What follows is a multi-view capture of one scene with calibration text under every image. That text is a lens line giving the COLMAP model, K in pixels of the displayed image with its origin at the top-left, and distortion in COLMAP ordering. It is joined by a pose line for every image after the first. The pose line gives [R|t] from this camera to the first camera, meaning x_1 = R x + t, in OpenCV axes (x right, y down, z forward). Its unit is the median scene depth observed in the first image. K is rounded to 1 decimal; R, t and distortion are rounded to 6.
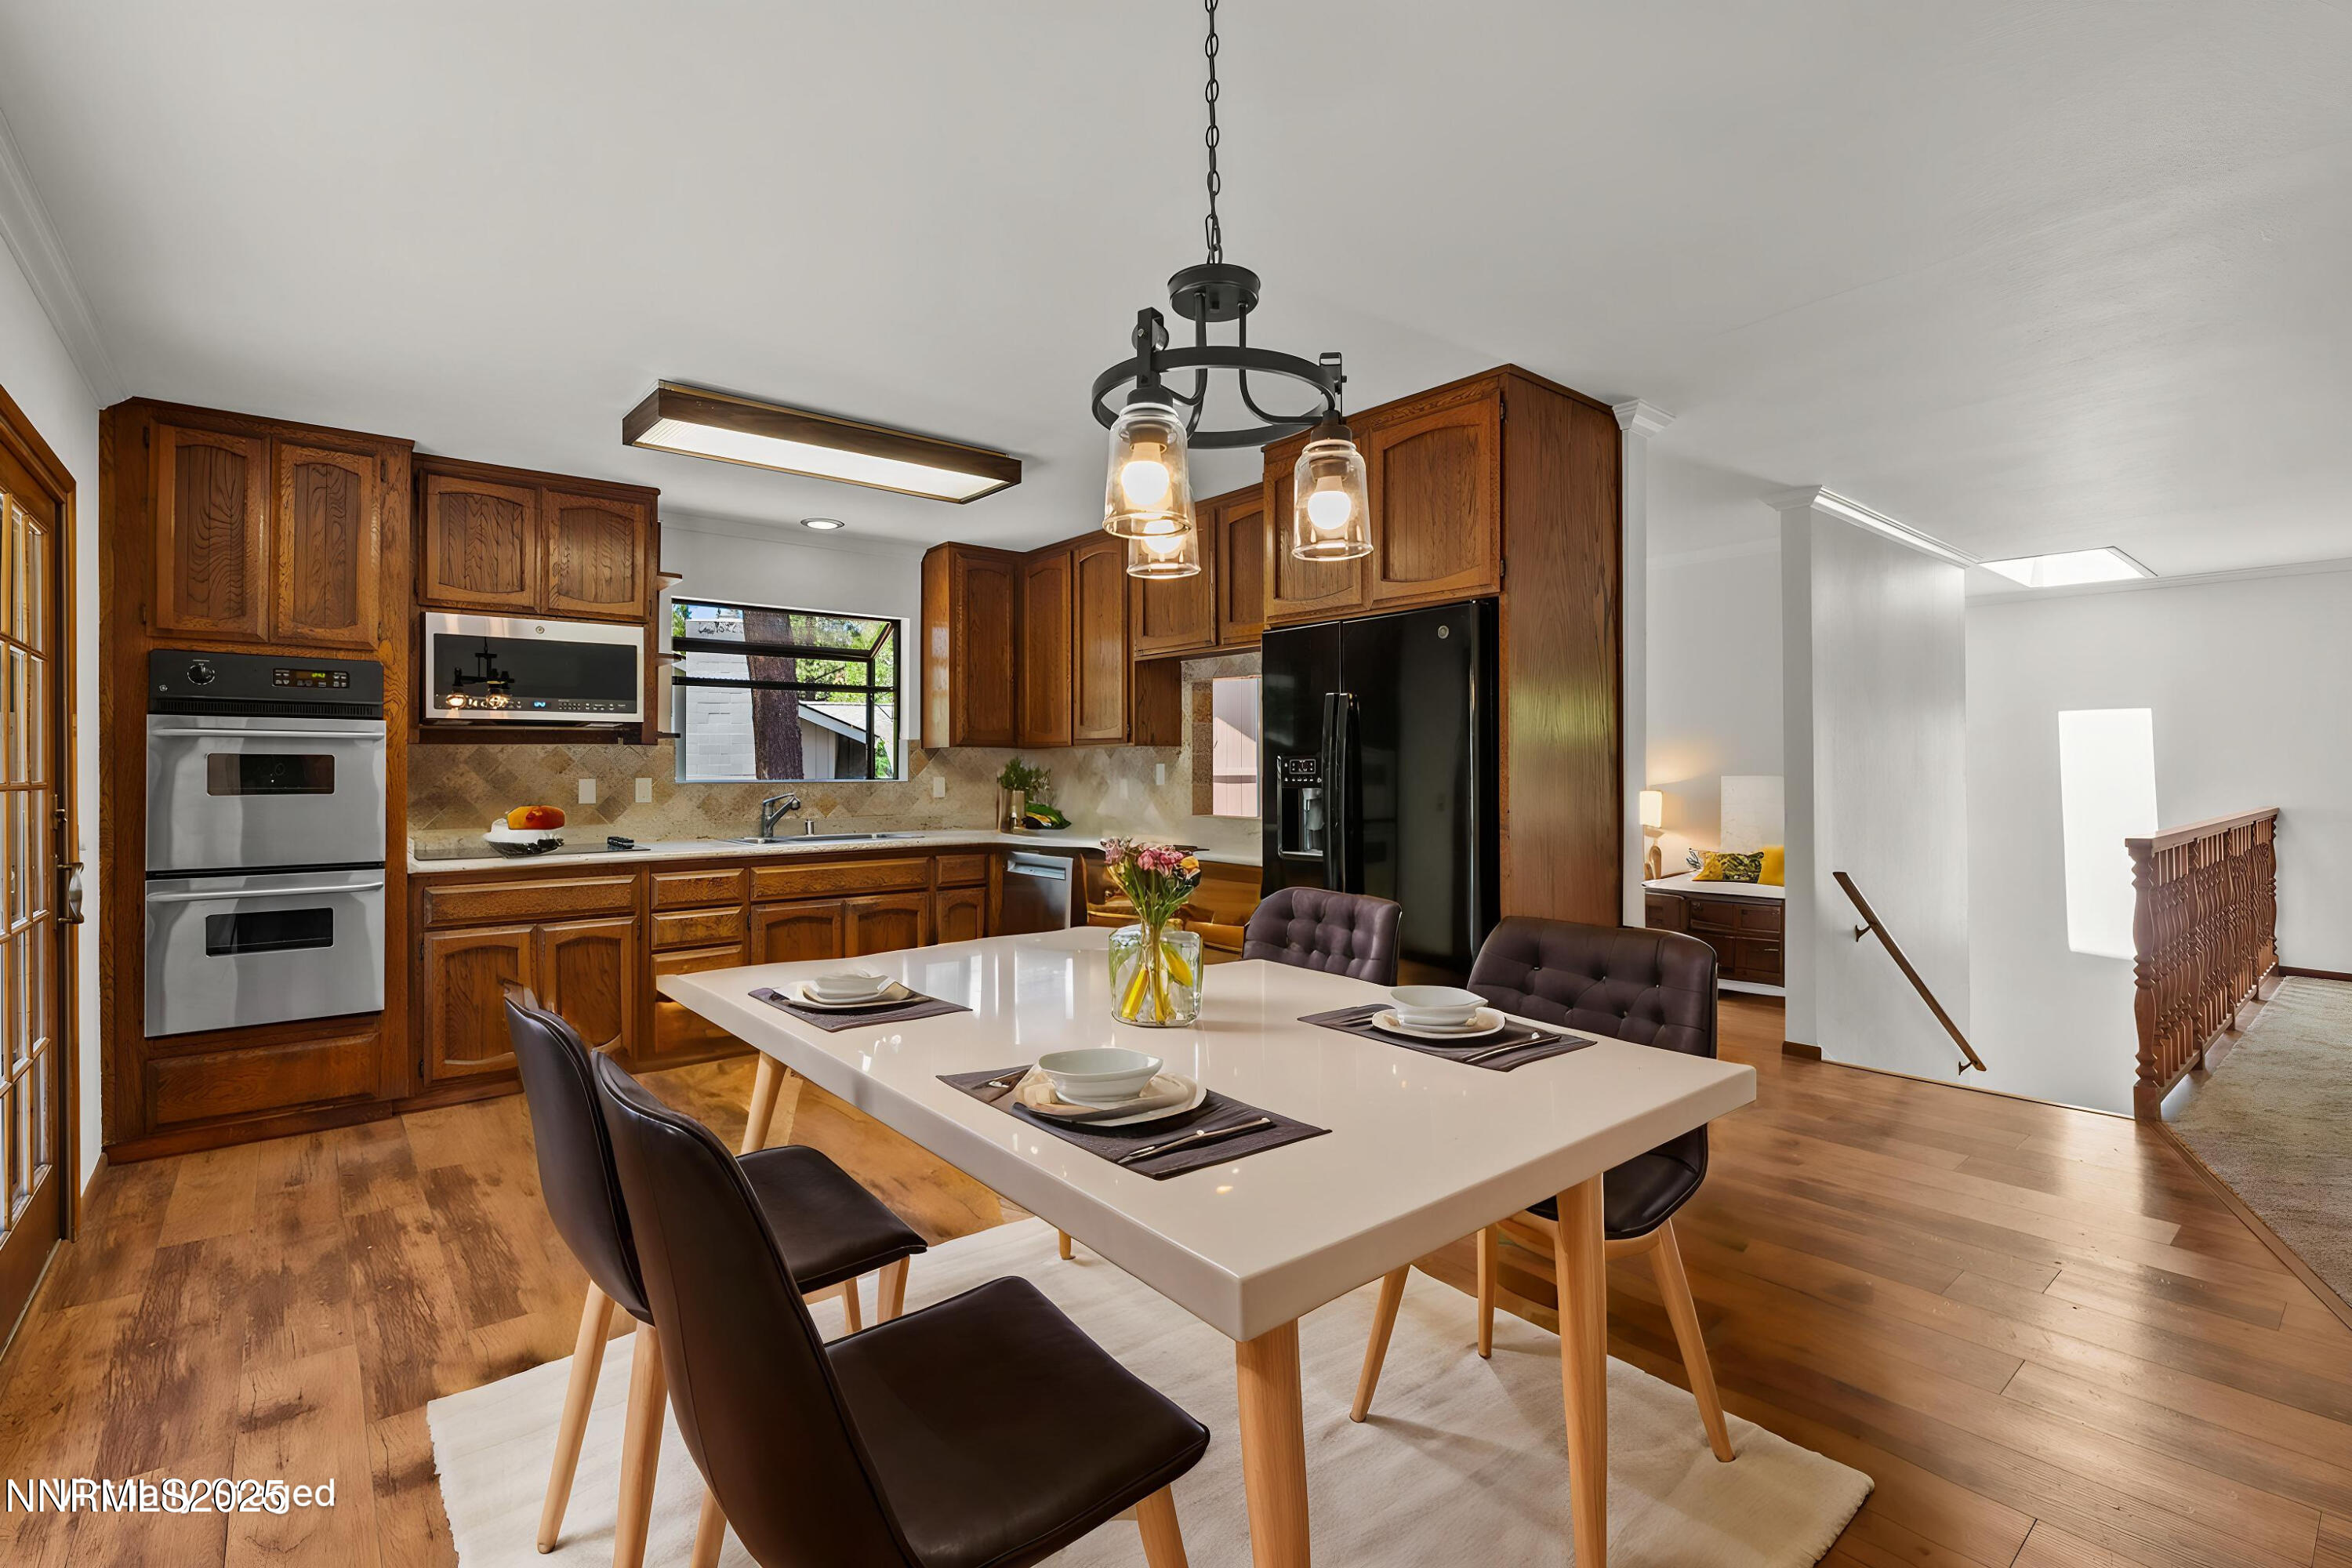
lens RADIAL K [[1080.8, 0, 1174.7], [0, 1080.8, 763.2], [0, 0, 1]] dist [0.000460, -0.000180]
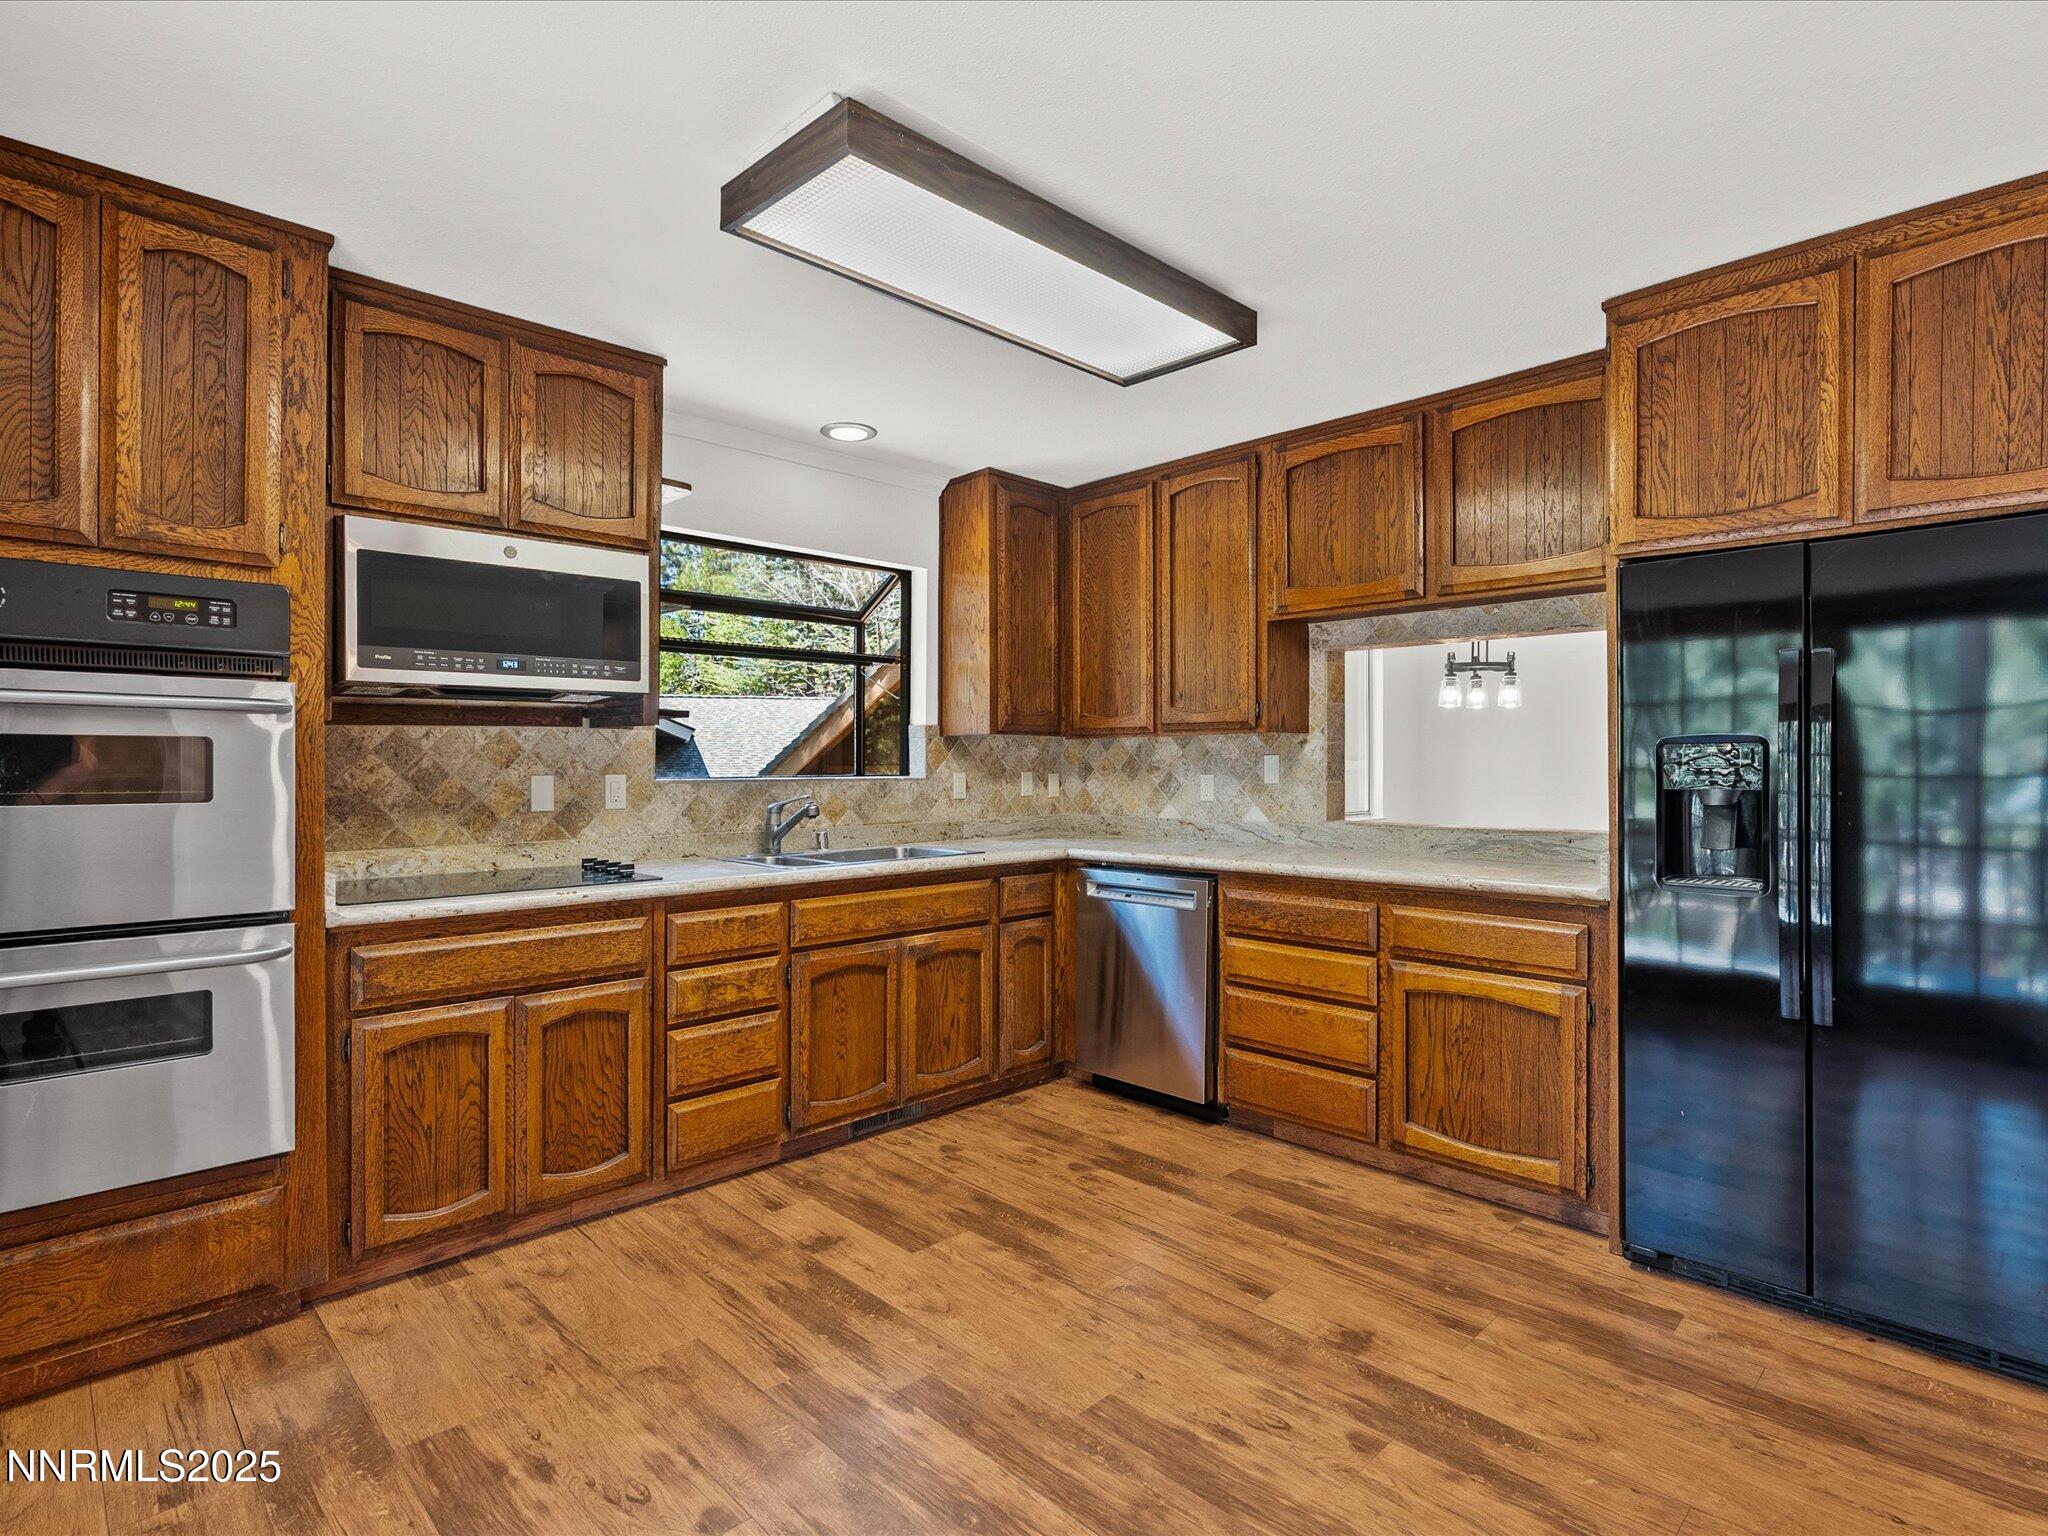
lens RADIAL K [[1050.0, 0, 1024.0], [0, 1050.0, 768.0], [0, 0, 1]] dist [-0.002532, 0.000588]
pose [[0.996221, -0.000233, 0.086860, -0.329043], [-0.000564, 0.999958, 0.009148, 0.003335], [-0.086858, -0.009163, 0.996179, 0.329336]]
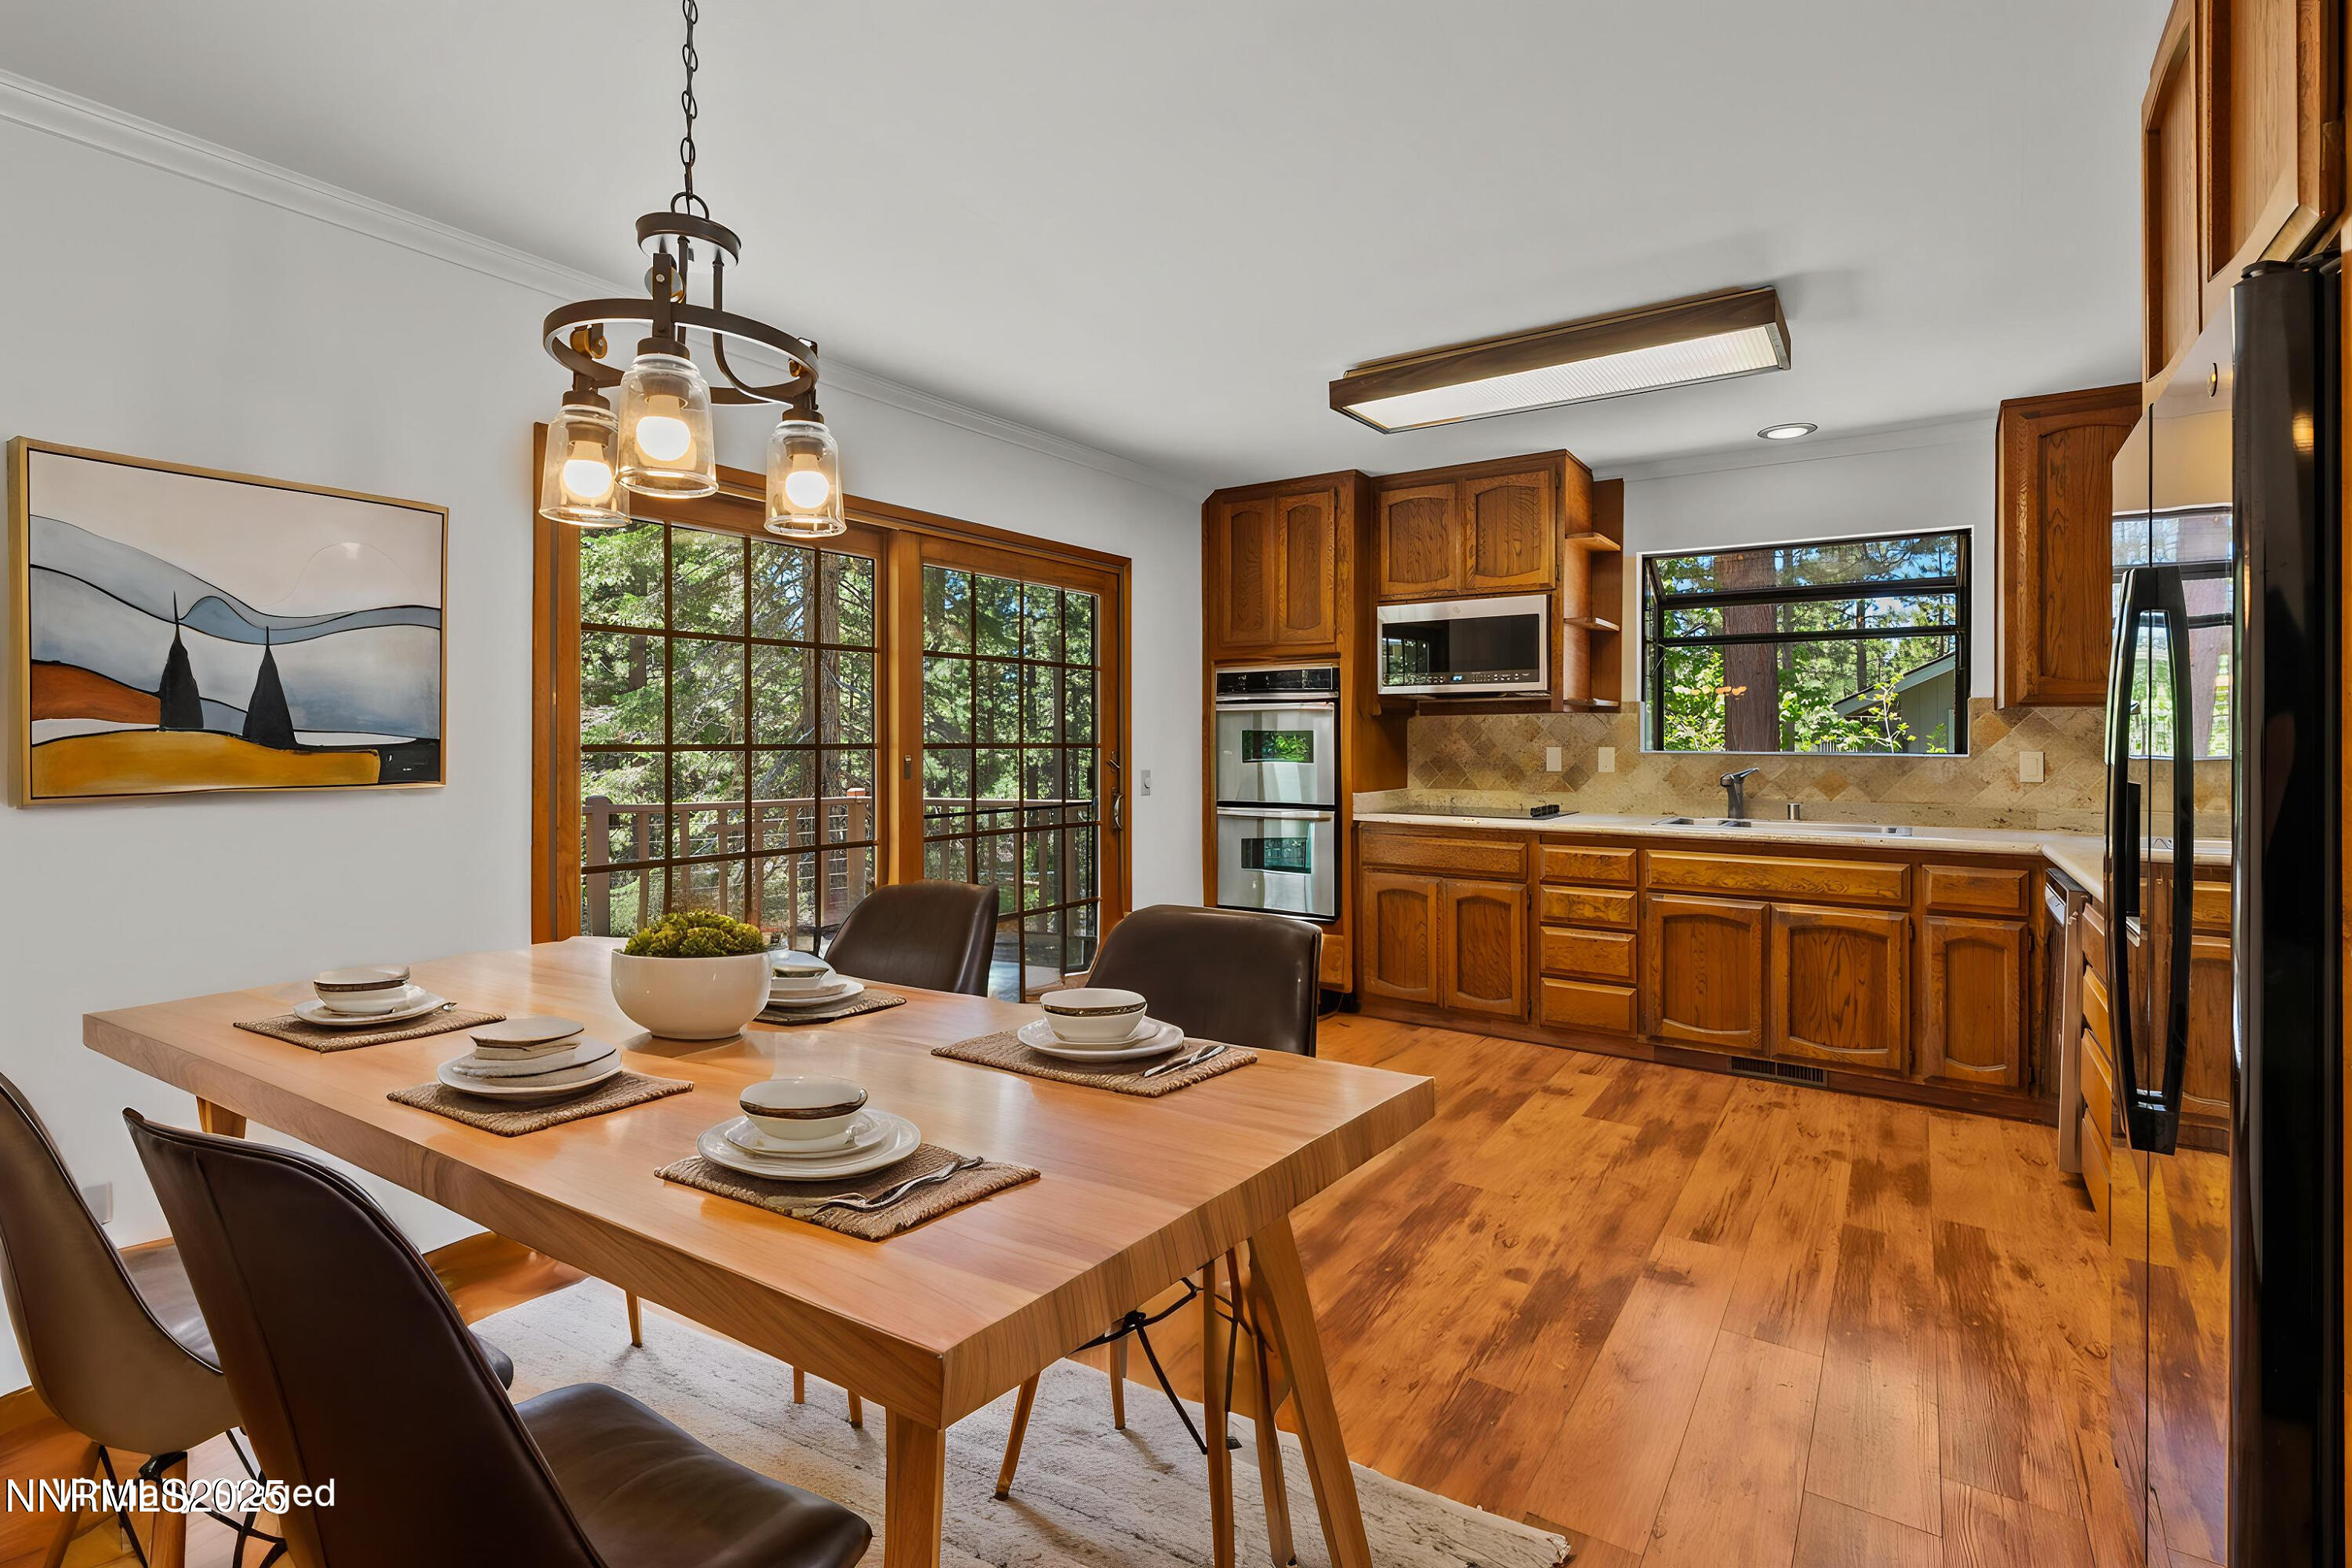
lens RADIAL K [[1083.5, 0, 1181.0], [0, 1083.5, 735.8], [0, 0, 1]] dist [0.001219, 0.000156]
pose [[0.287672, 0.002633, -0.957725, 0.382354], [0.000929, 0.999995, 0.003028, 0.000542], [0.957729, -0.001761, 0.287668, 0.417804]]
